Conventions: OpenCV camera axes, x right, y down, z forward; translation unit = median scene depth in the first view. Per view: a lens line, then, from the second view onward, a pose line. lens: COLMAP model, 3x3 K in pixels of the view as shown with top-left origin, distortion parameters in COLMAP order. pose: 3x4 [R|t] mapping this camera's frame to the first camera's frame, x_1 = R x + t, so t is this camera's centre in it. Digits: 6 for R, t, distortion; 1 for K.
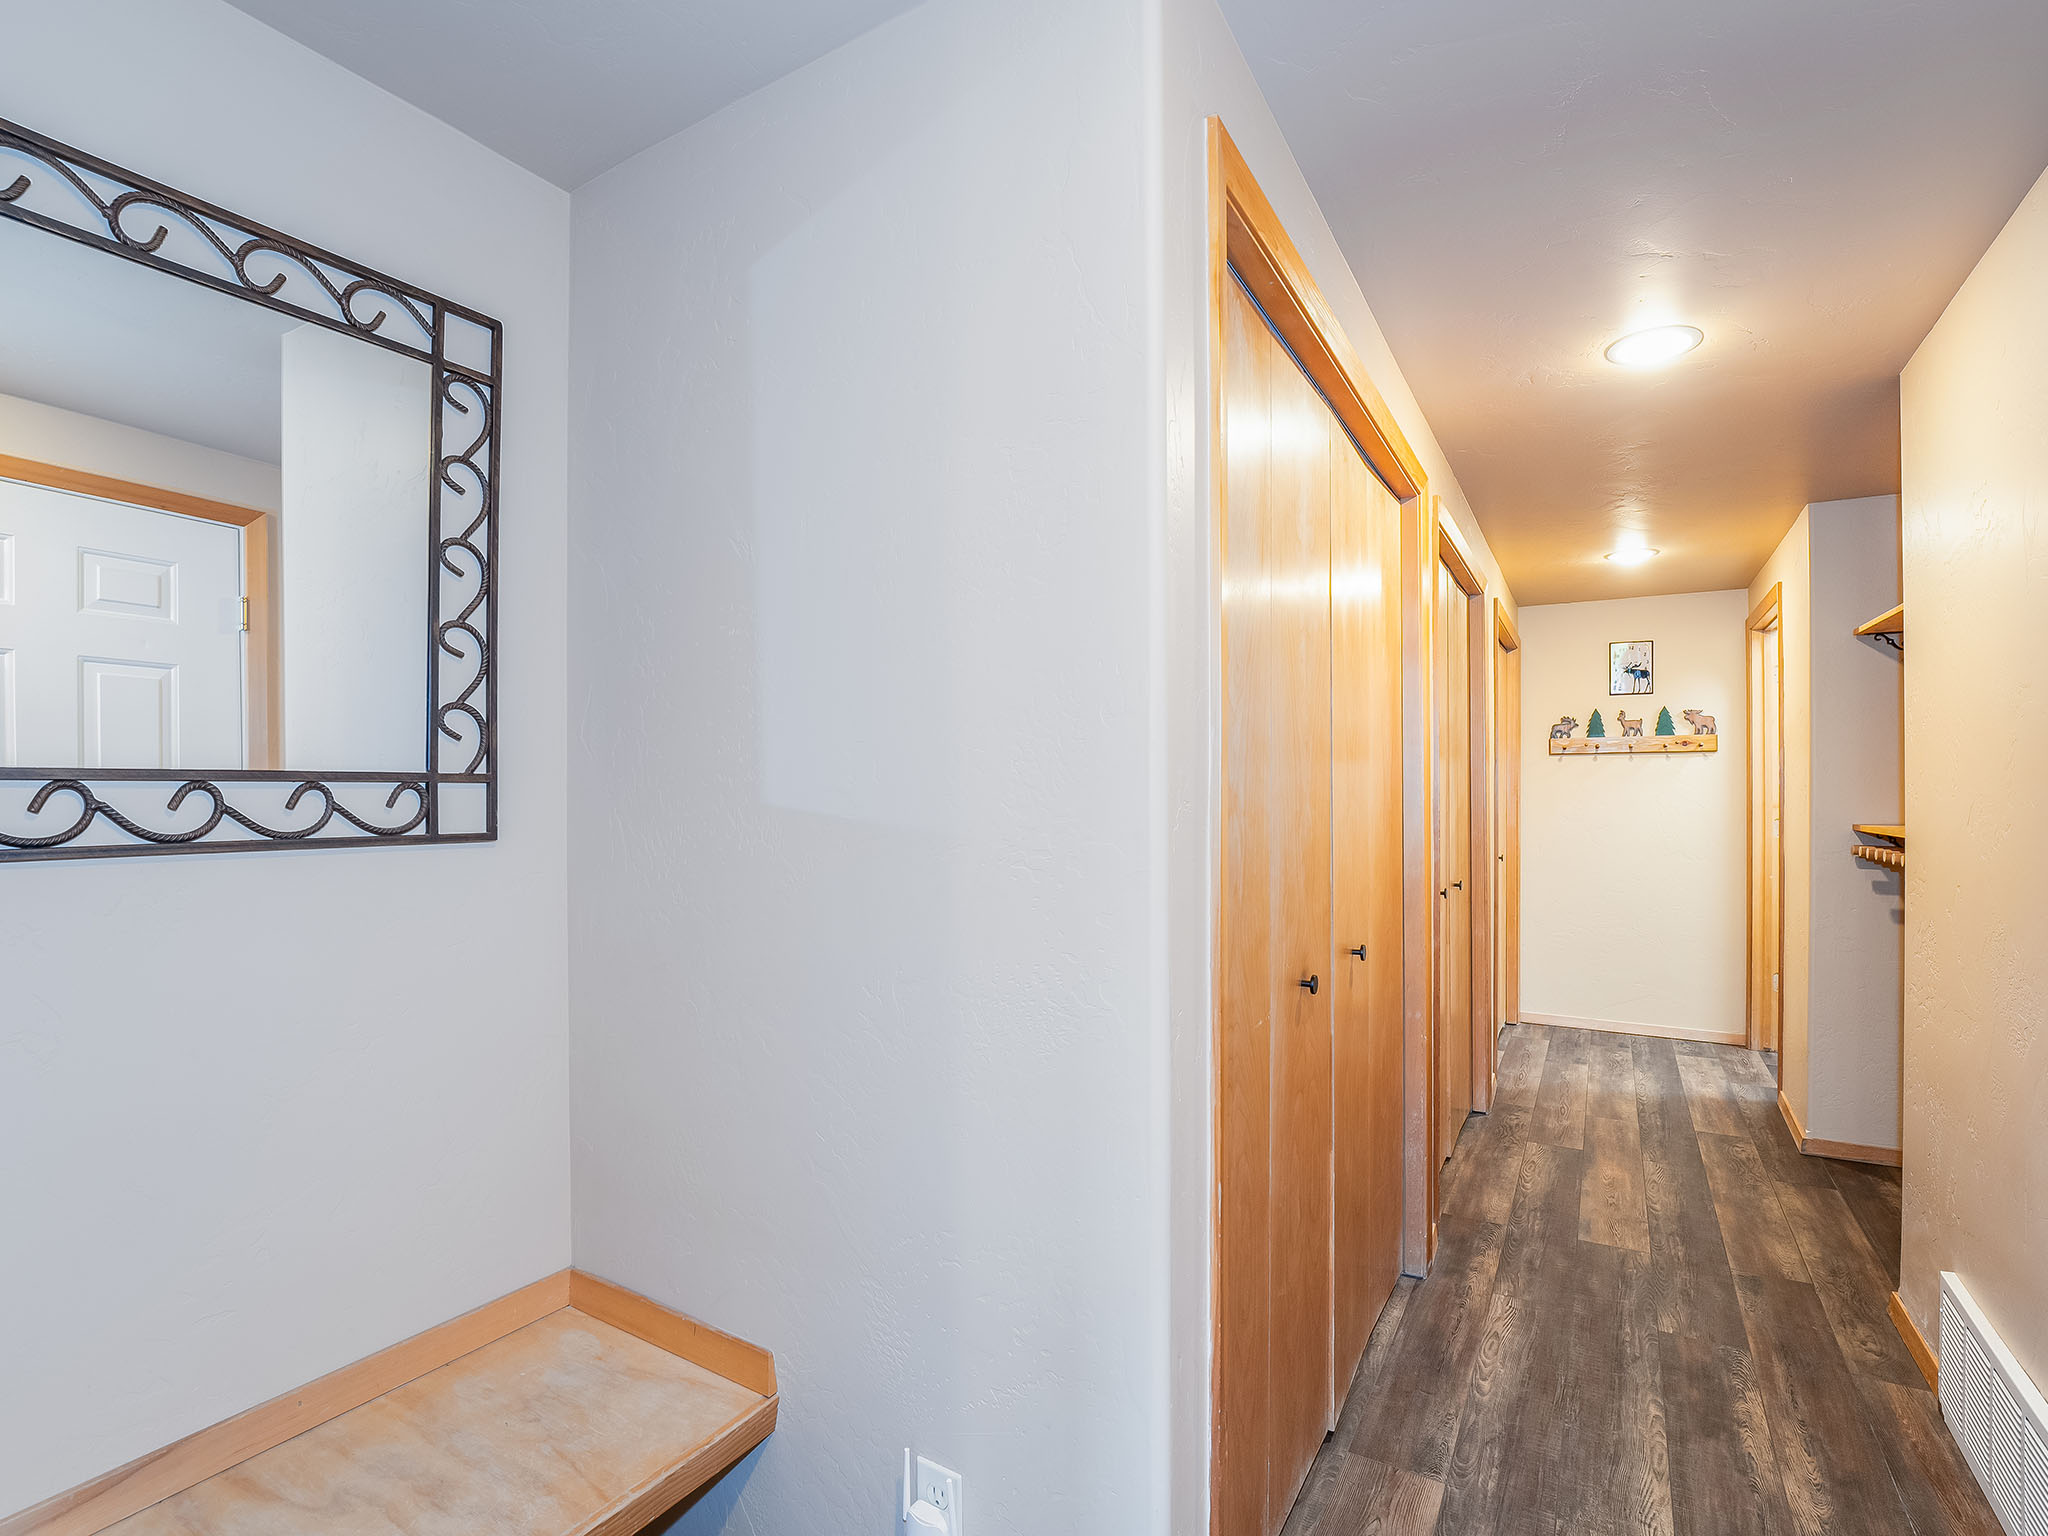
lens RADIAL K [[972.4, 0, 1026.2], [0, 972.4, 783.3], [0, 0, 1]] dist [-0.027245, -0.000839]
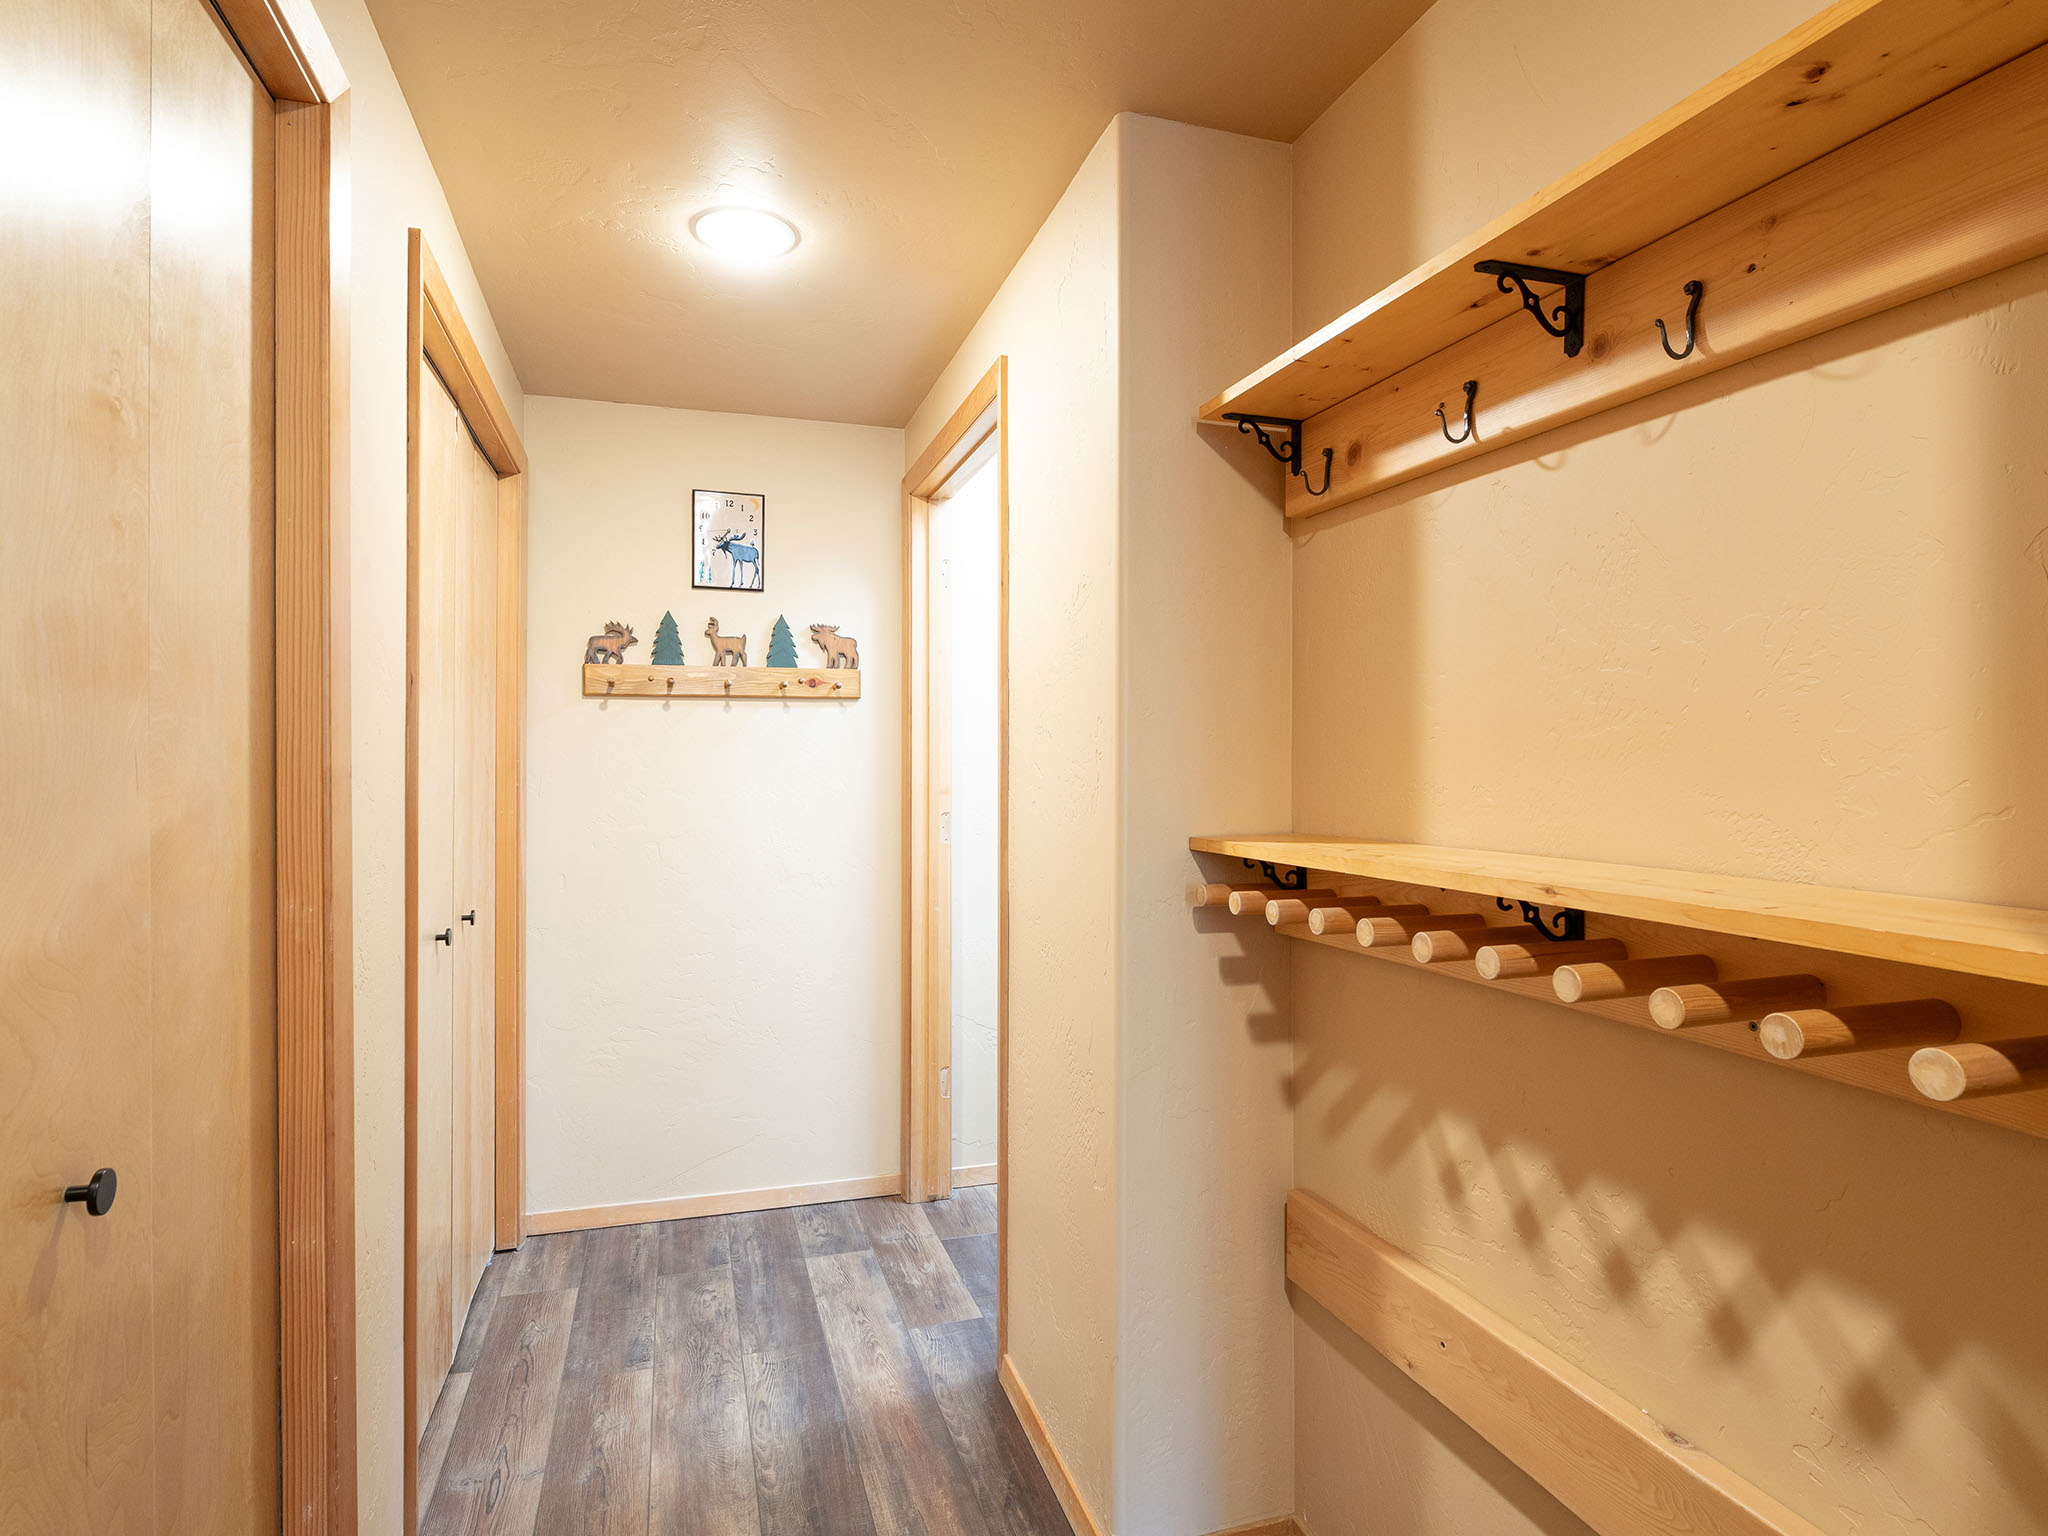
lens RADIAL K [[1100.8, 0, 1024.0], [0, 1100.8, 768.0], [0, 0, 1]] dist [0.003760, 0.000441]
pose [[0.662239, -0.000609, 0.749293, 0.287536], [-0.004597, 0.999978, 0.004875, 0.005202], [-0.749279, -0.006673, 0.662221, 0.485886]]
